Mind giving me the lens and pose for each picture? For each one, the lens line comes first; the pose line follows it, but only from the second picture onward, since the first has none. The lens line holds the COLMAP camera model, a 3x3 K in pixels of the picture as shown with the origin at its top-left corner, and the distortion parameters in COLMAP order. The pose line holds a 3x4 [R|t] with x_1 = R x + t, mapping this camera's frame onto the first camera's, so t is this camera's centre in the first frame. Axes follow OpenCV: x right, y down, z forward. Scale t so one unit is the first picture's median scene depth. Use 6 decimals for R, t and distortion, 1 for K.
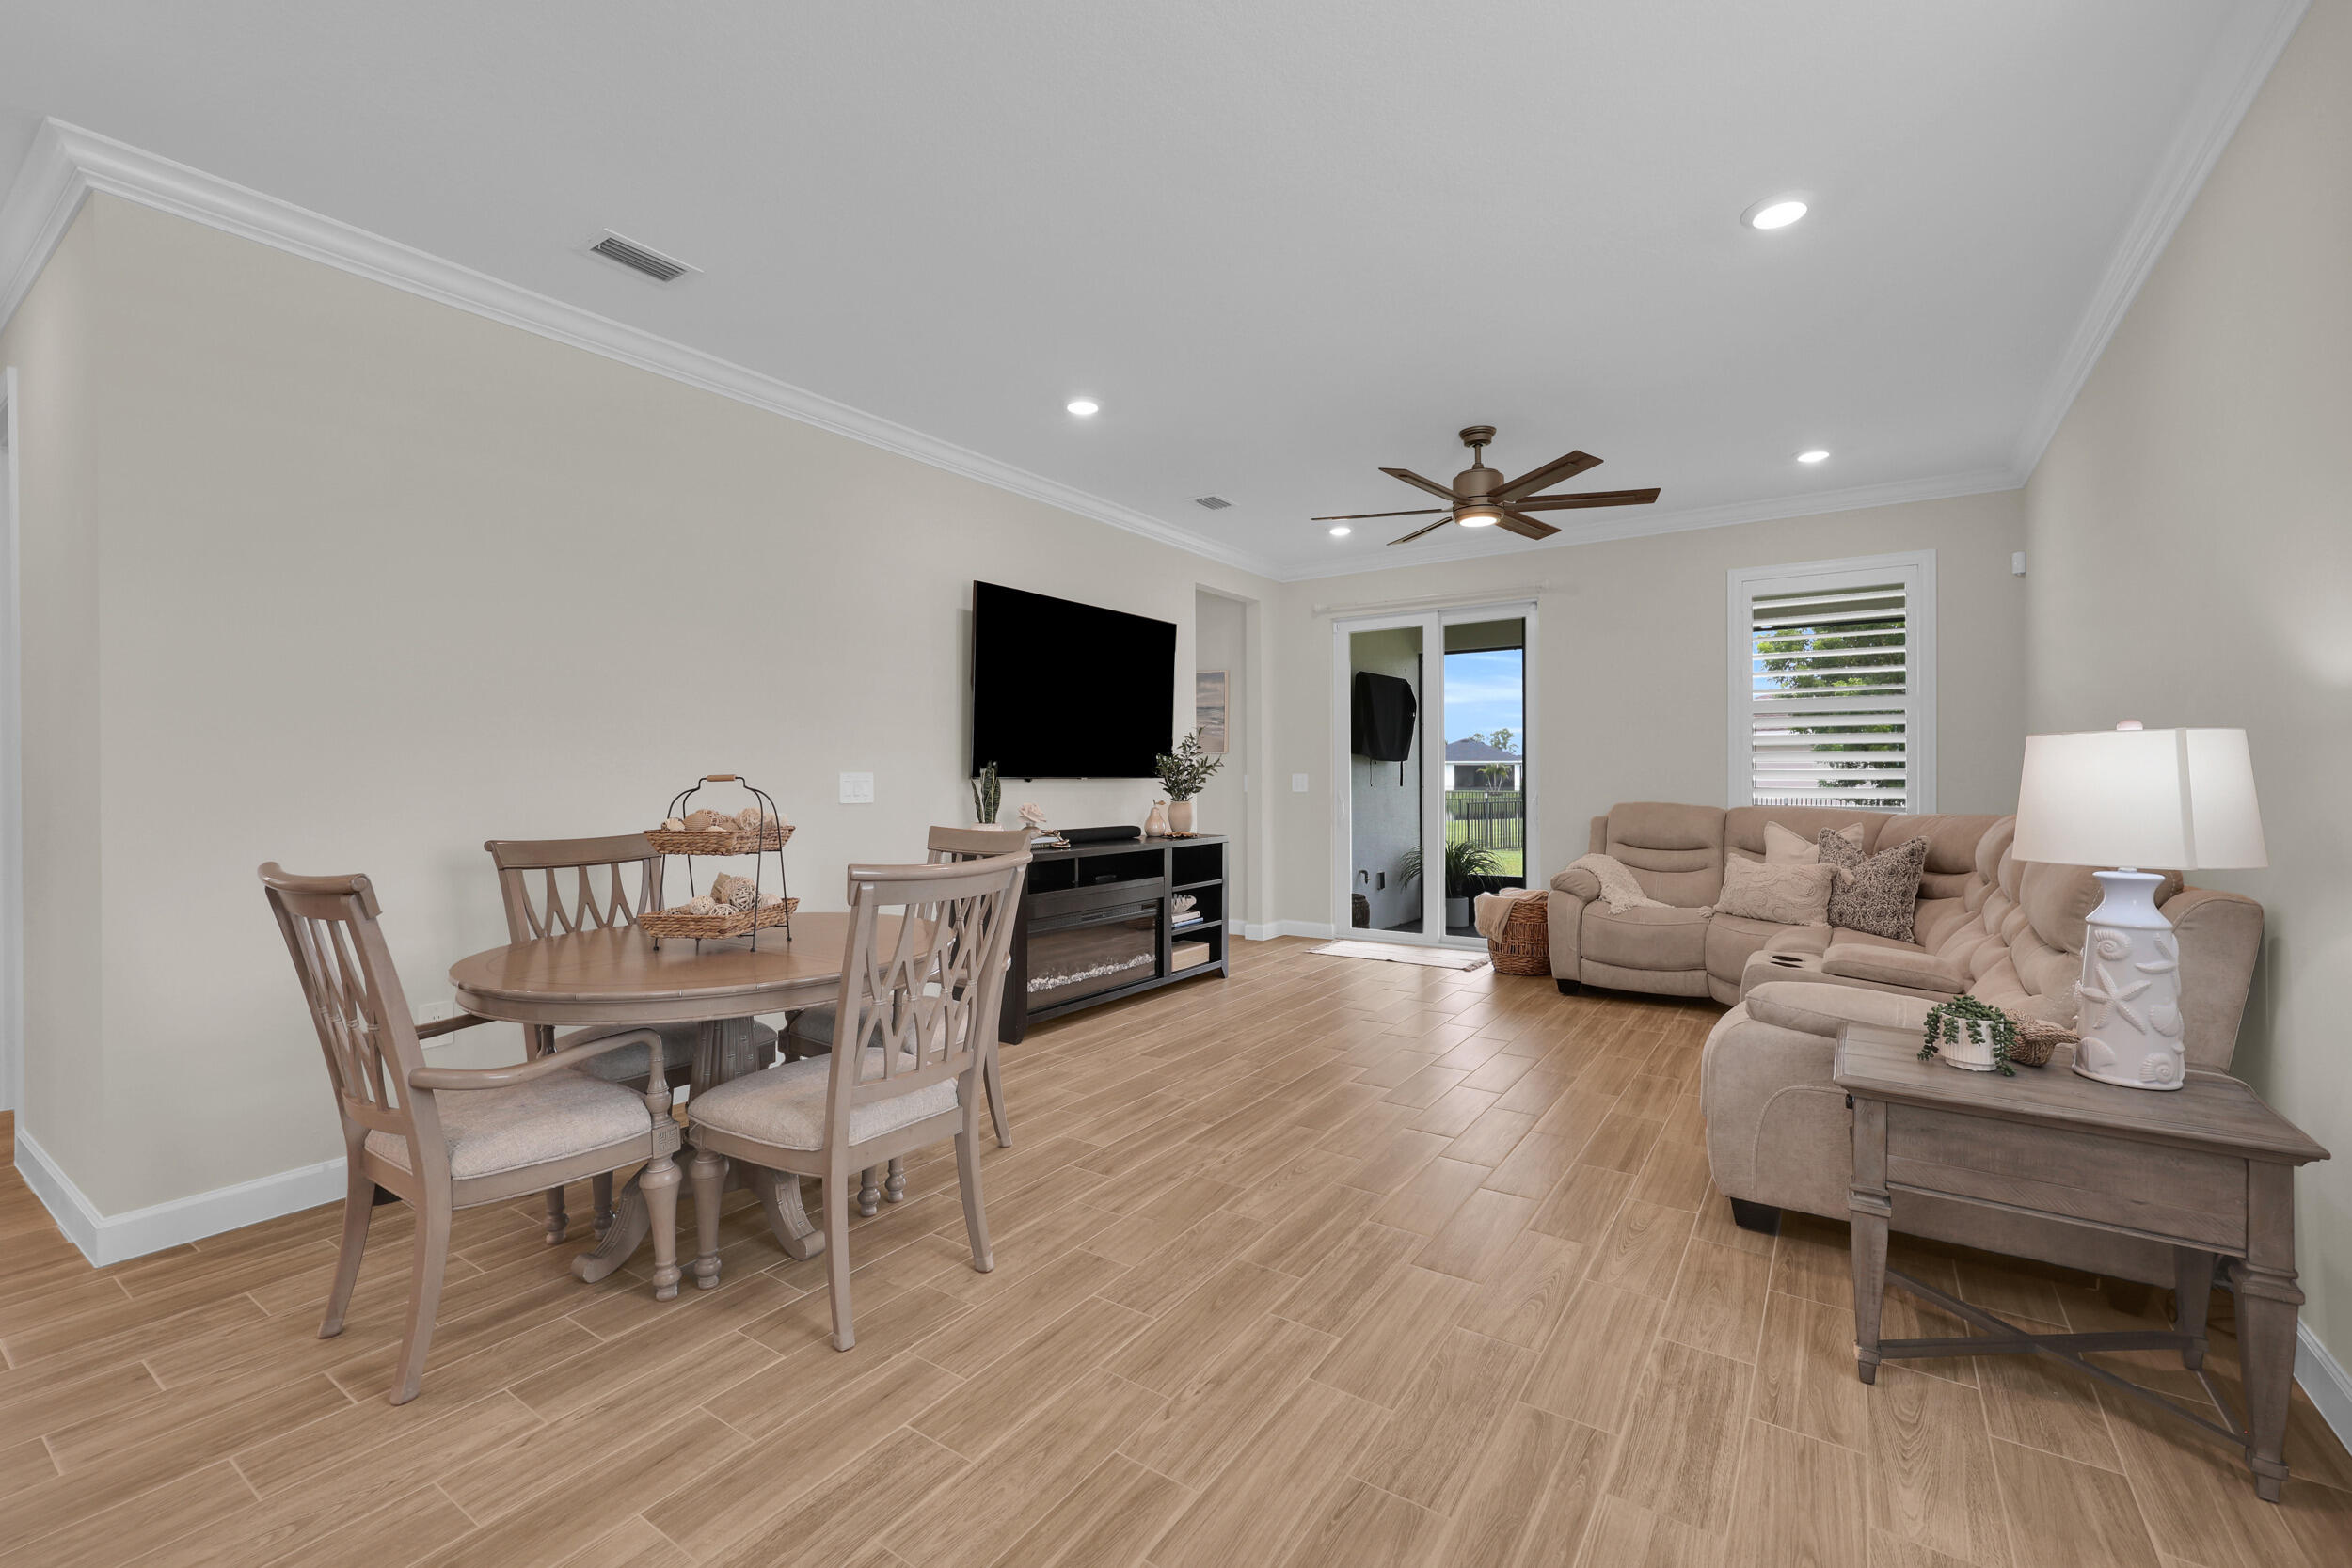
lens RADIAL K [[963.3, 0, 1176.0], [0, 963.3, 784.0], [0, 0, 1]] dist [0.001186, 0.000130]
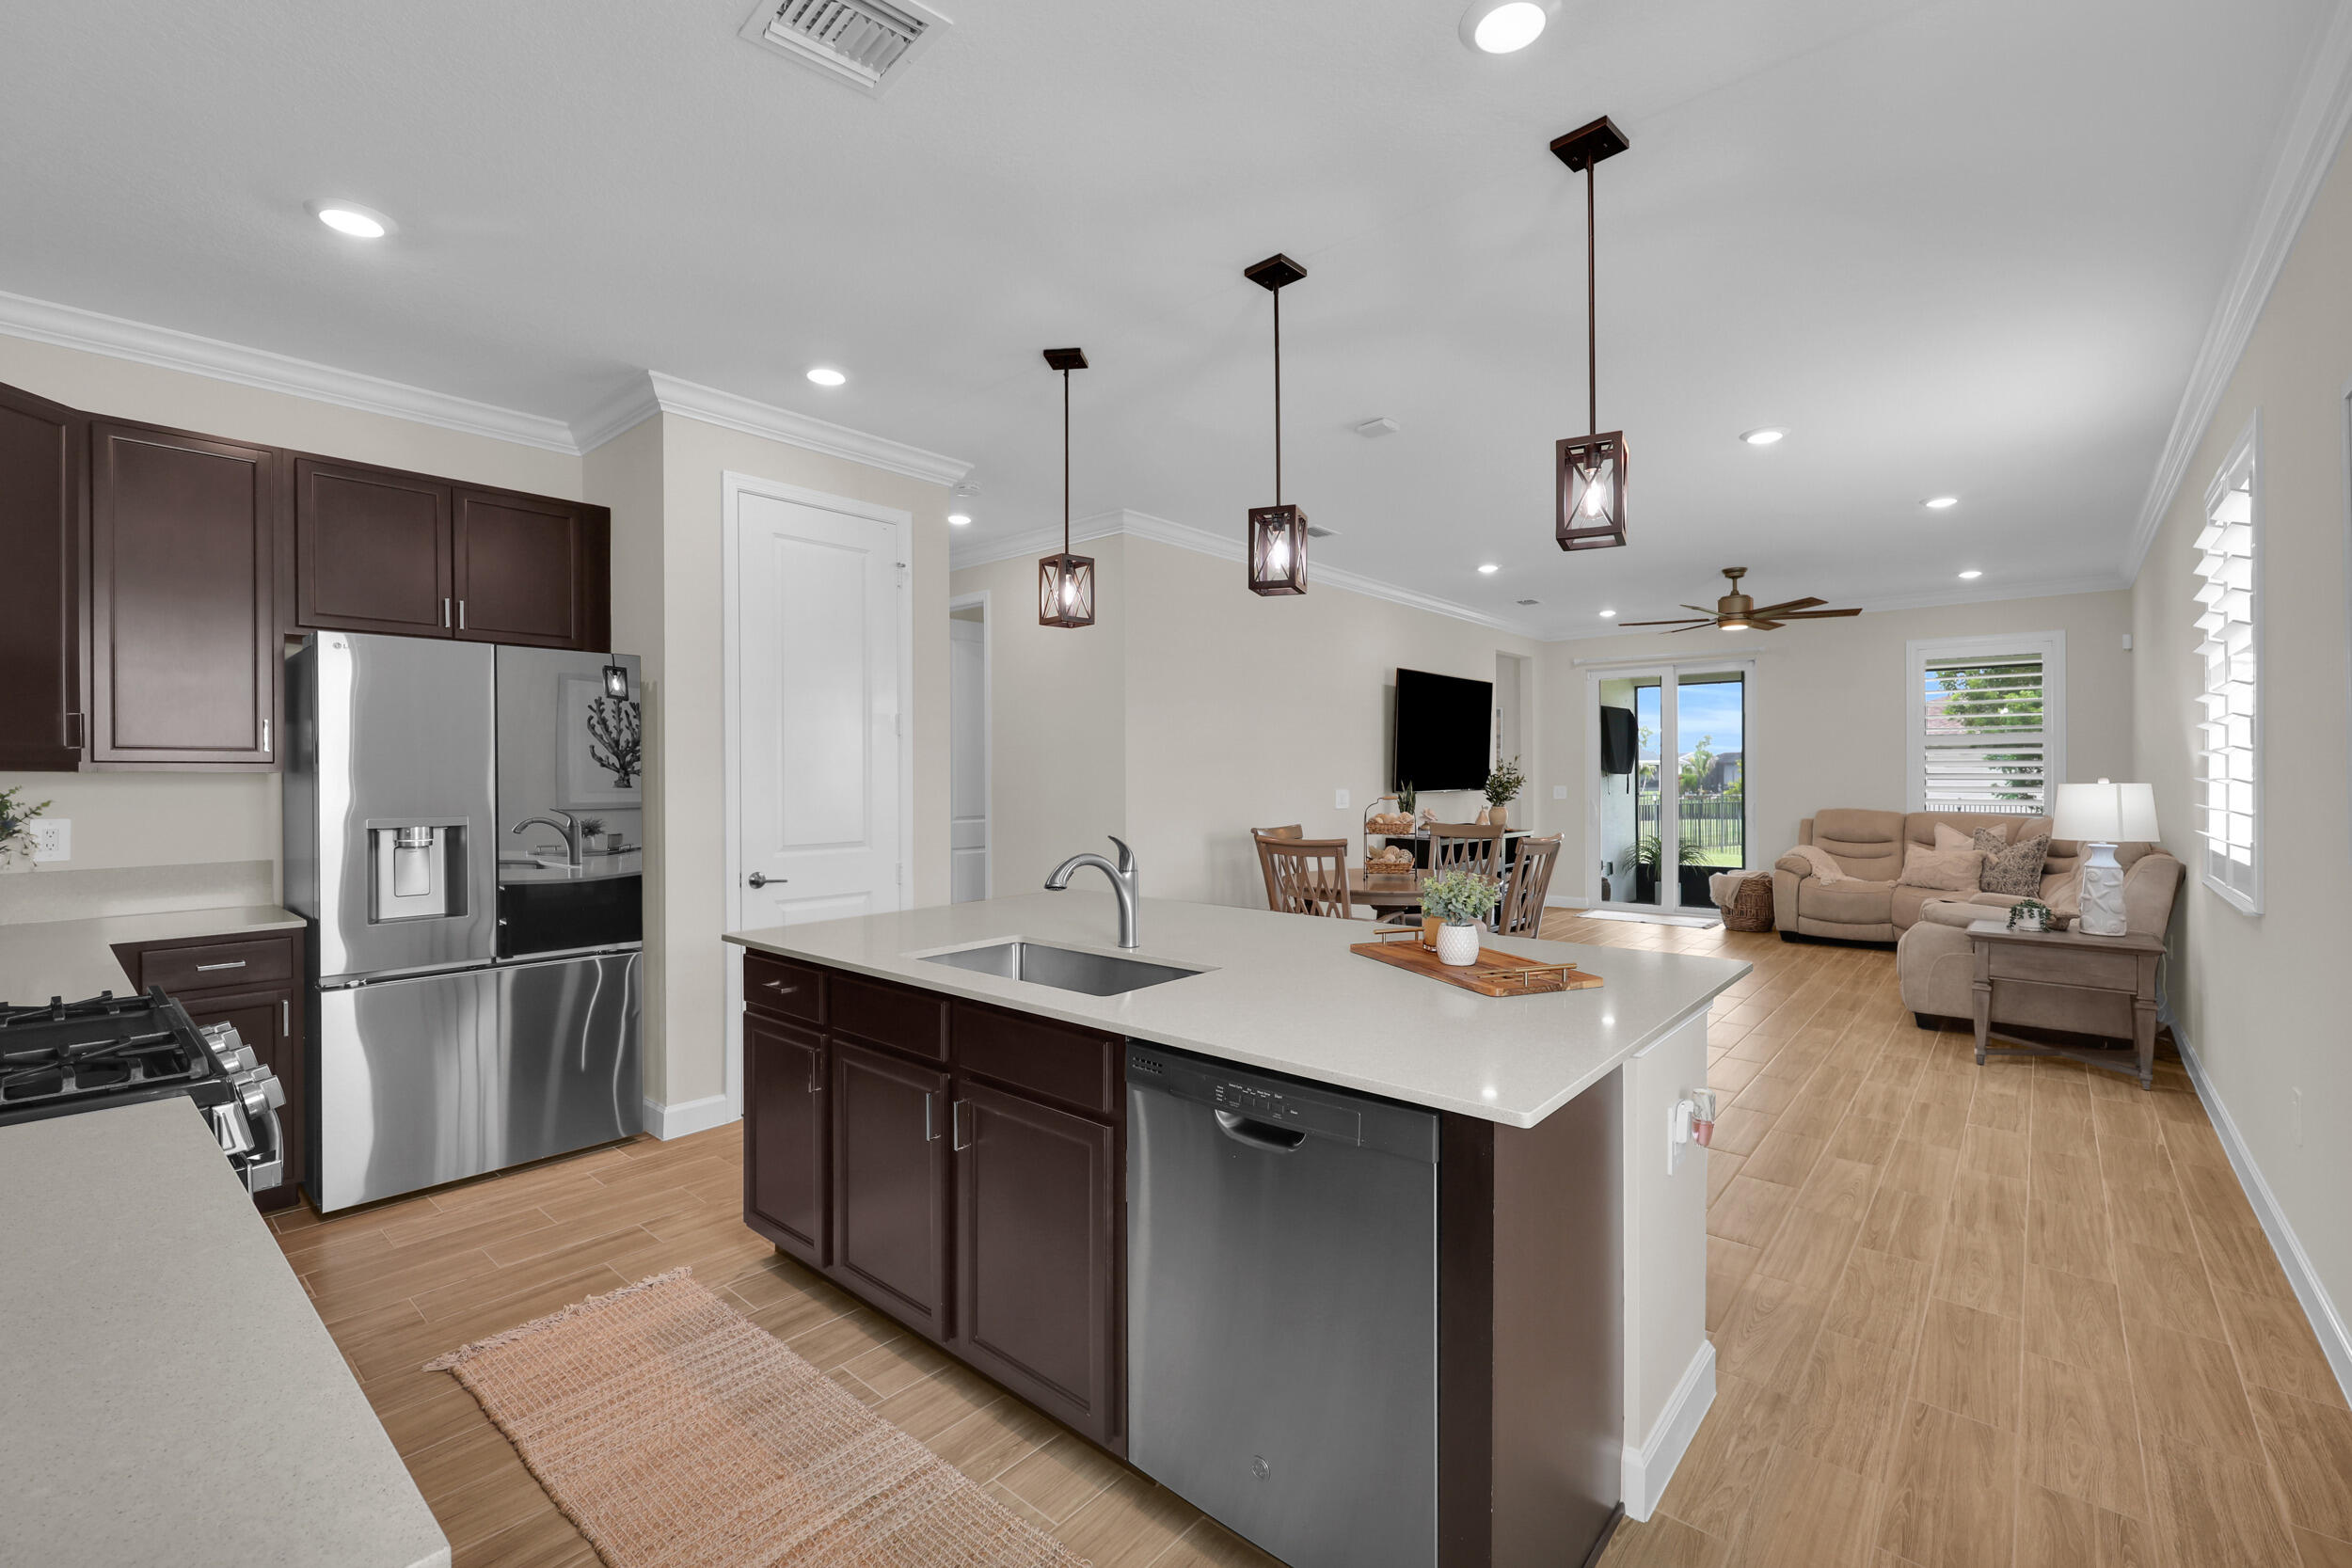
lens RADIAL K [[995.7, 0, 1172.9], [0, 995.7, 778.3], [0, 0, 1]] dist [0.001244, 0.000224]
pose [[0.994270, 0.001001, -0.106896, -0.362545], [-0.001490, 0.999989, -0.004489, -0.018919], [0.106891, 0.004622, 0.994260, -0.603654]]
